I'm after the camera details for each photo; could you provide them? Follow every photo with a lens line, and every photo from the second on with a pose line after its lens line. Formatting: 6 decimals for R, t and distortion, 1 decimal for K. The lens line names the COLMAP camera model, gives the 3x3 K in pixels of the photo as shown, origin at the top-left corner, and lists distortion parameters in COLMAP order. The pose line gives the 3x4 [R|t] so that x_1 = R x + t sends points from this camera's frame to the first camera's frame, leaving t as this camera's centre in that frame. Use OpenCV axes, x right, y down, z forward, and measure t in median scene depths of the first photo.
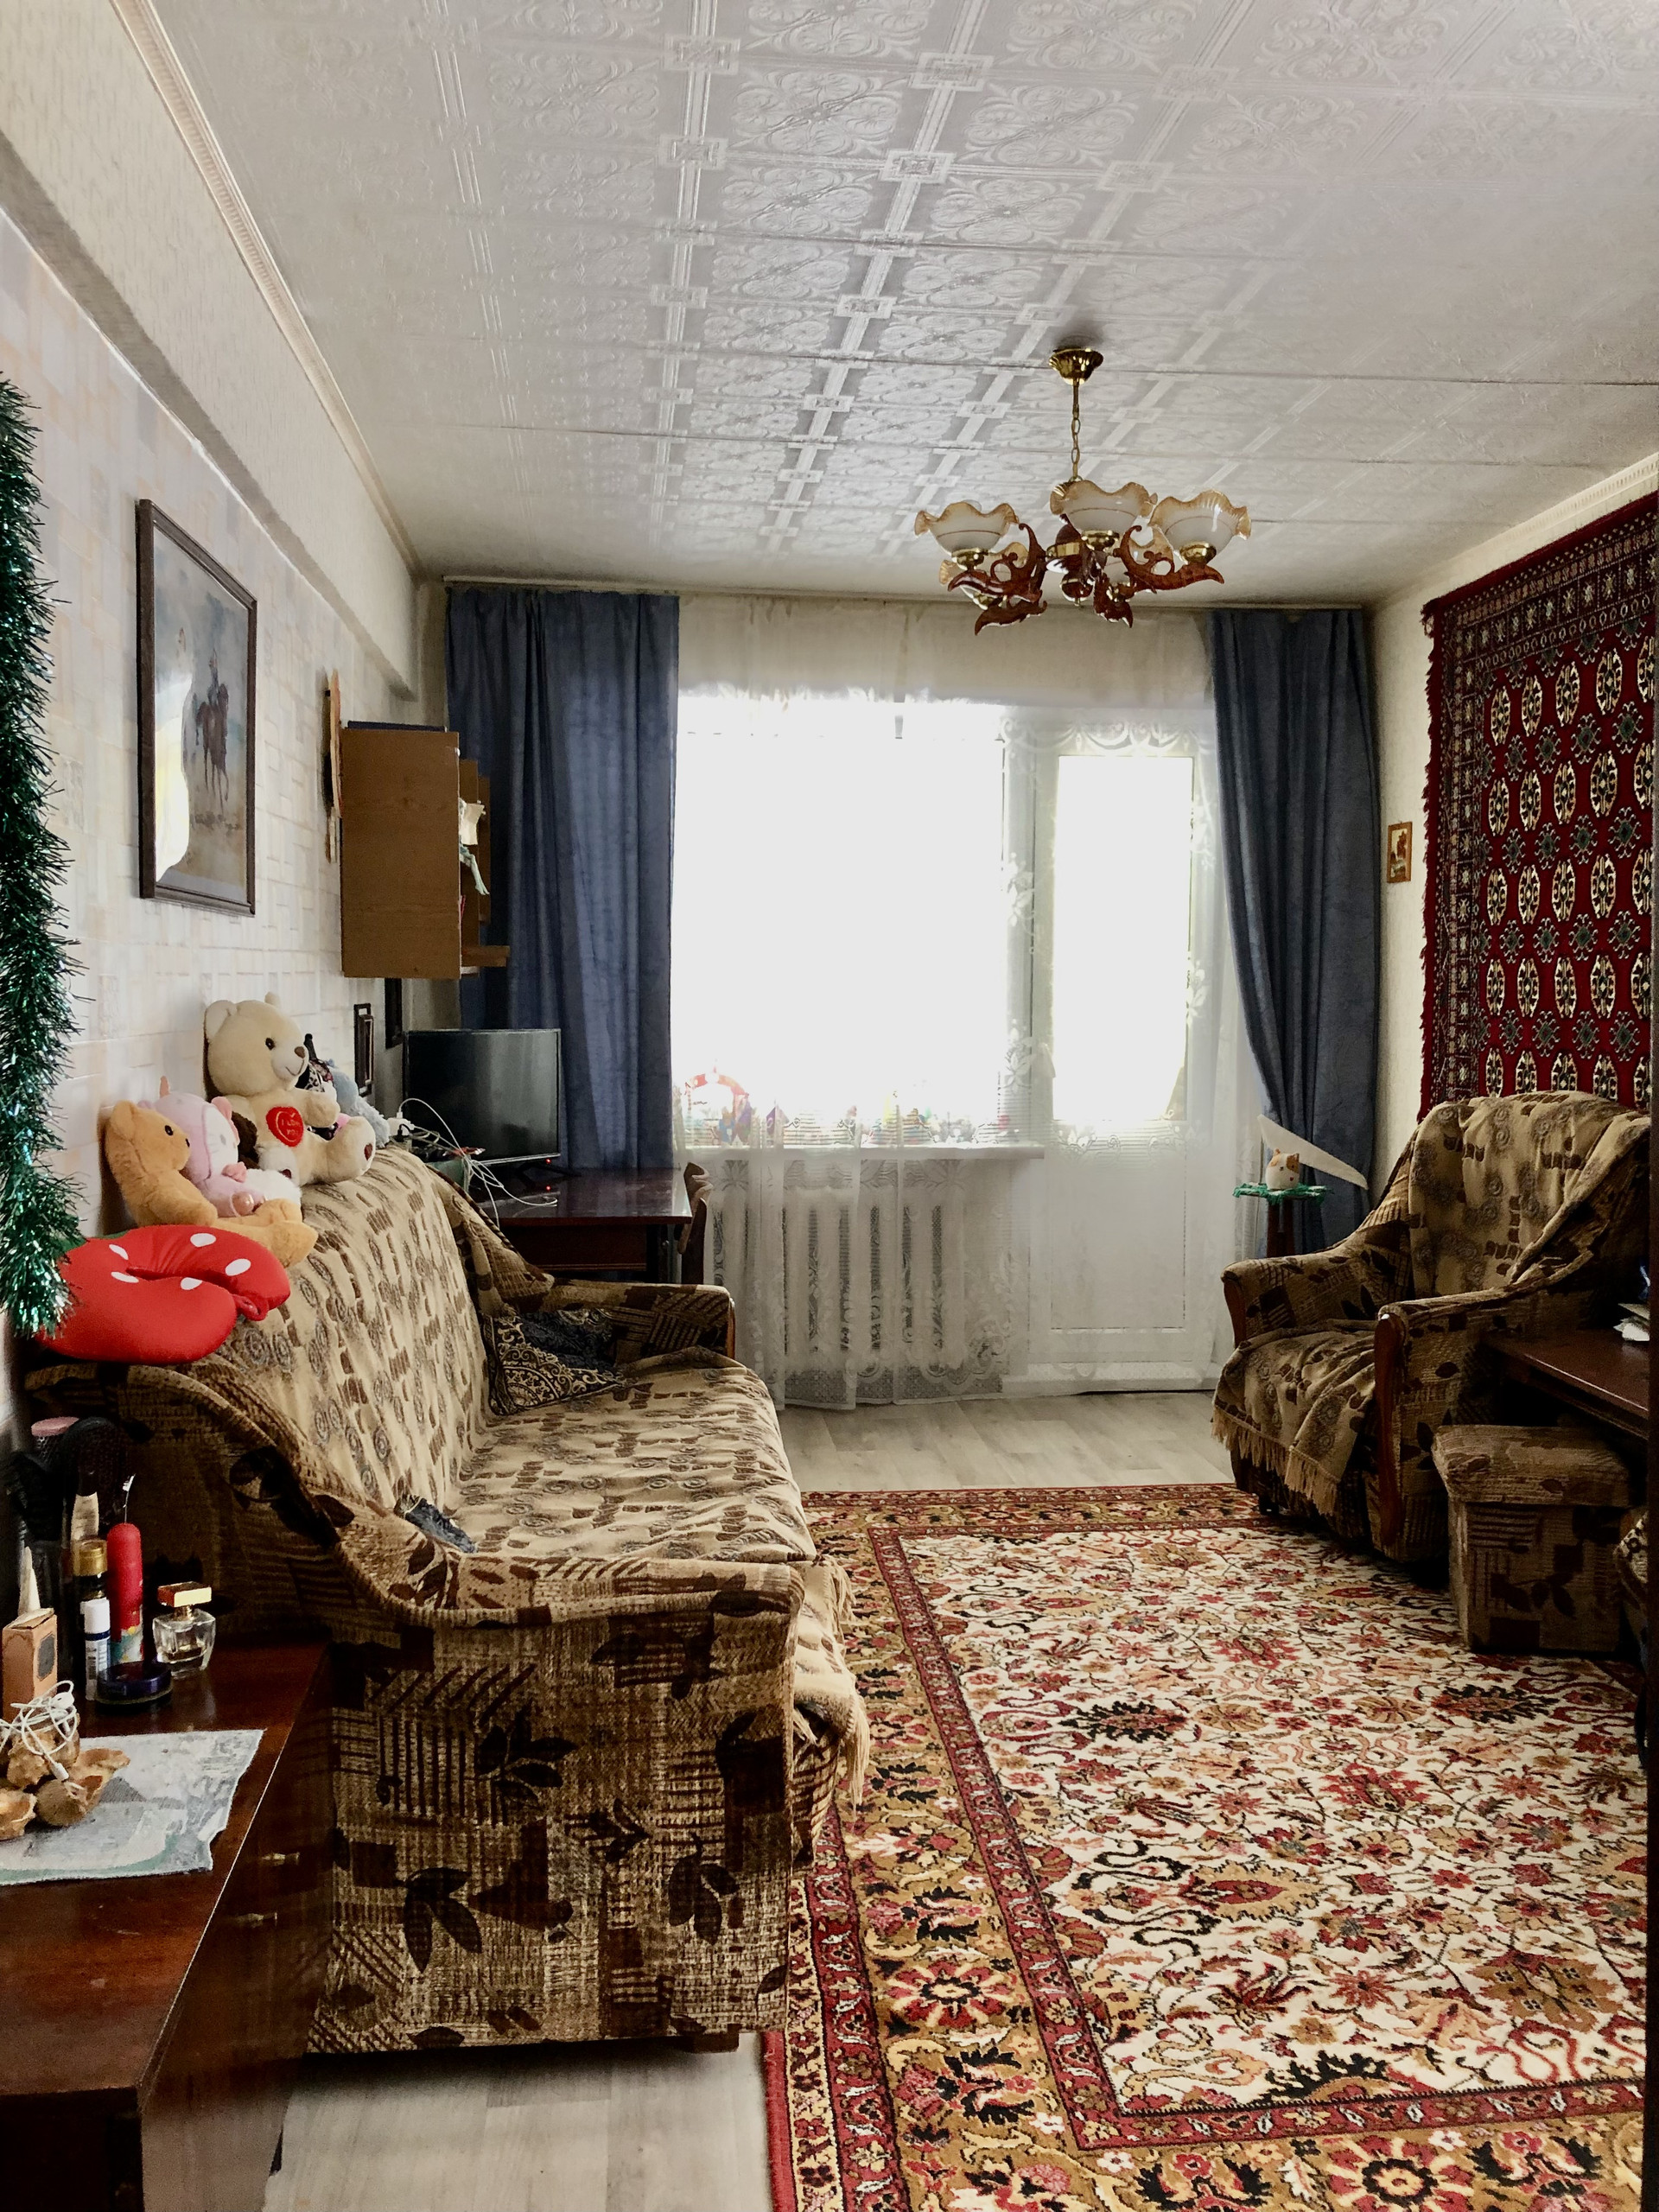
lens RADIAL K [[1819.9, 0, 838.9], [0, 1819.9, 1151.1], [0, 0, 1]] dist [0.015715, 0.013795]
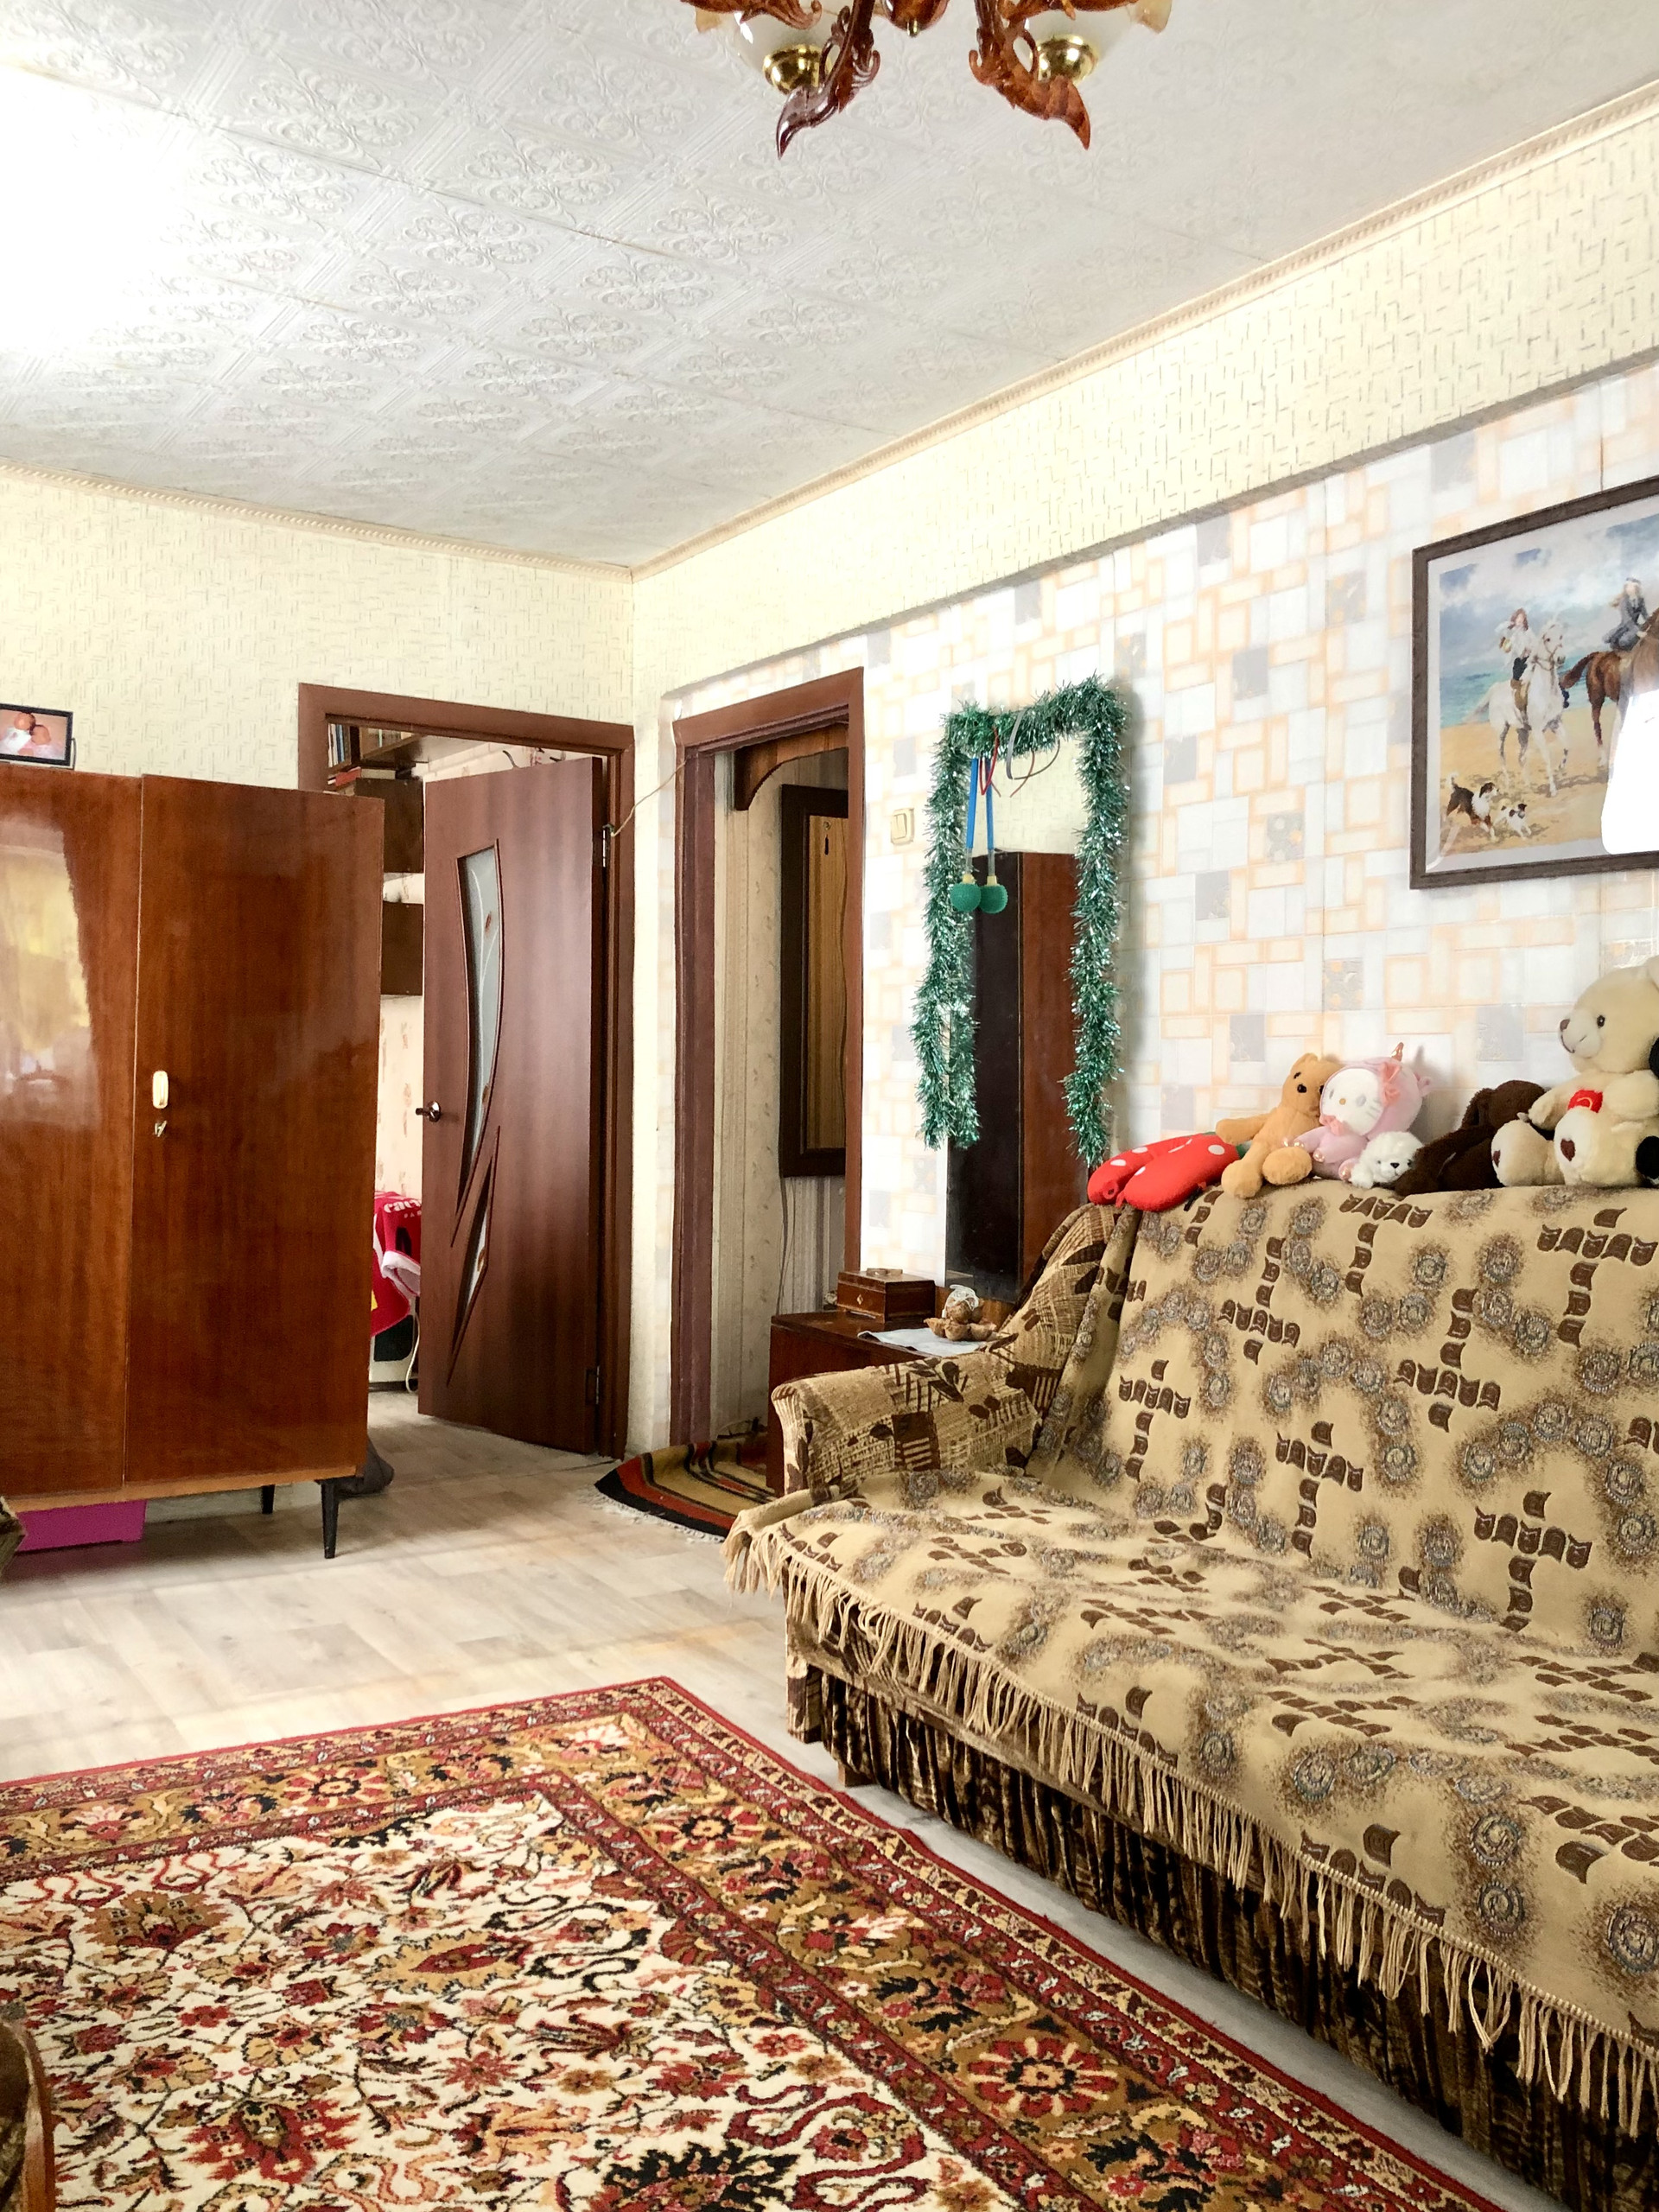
lens RADIAL K [[1819.9, 0, 838.9], [0, 1819.9, 1151.1], [0, 0, 1]] dist [0.015715, 0.013795]
pose [[-0.894228, 0.008675, -0.447527, 0.442059], [-0.052444, 0.990895, 0.124000, -0.092900], [0.444529, 0.134354, -0.885632, 1.781163]]
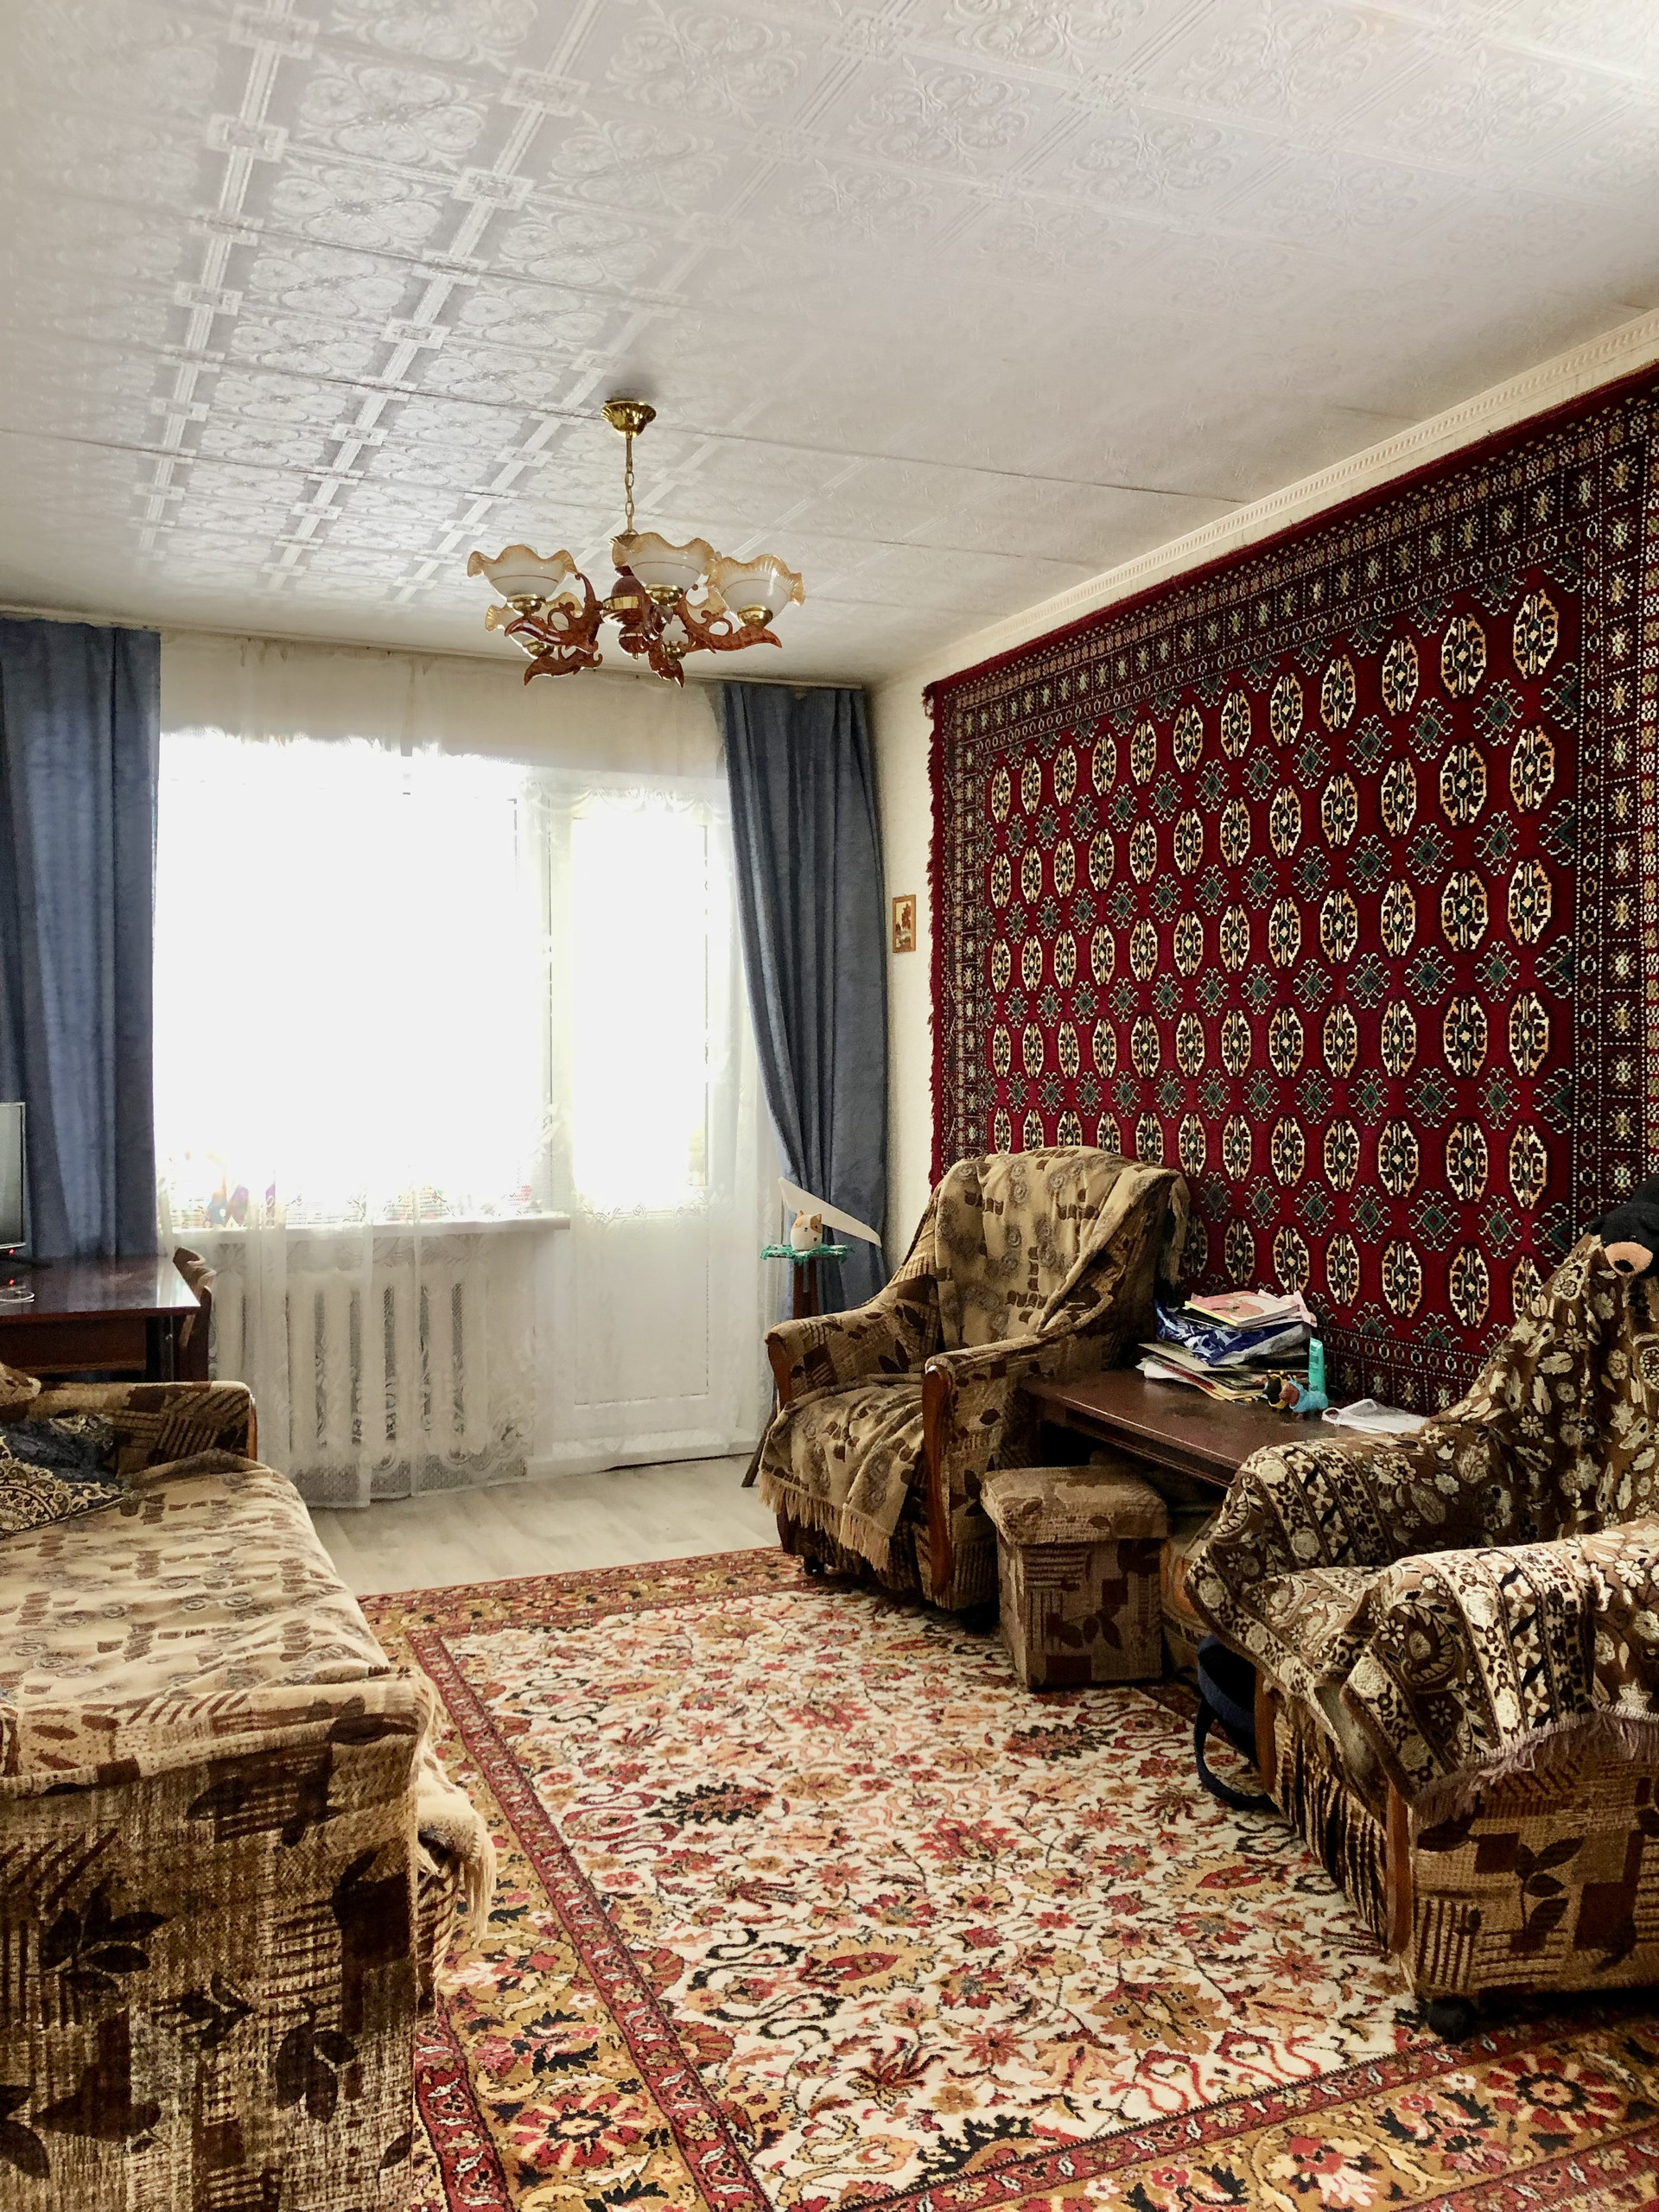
lens RADIAL K [[1819.9, 0, 838.9], [0, 1819.9, 1151.1], [0, 0, 1]] dist [0.015715, 0.013795]
pose [[0.955244, -0.021338, 0.295048, -0.068521], [0.033470, 0.998786, -0.036129, 0.004311], [-0.293919, 0.044388, 0.954799, 0.048968]]
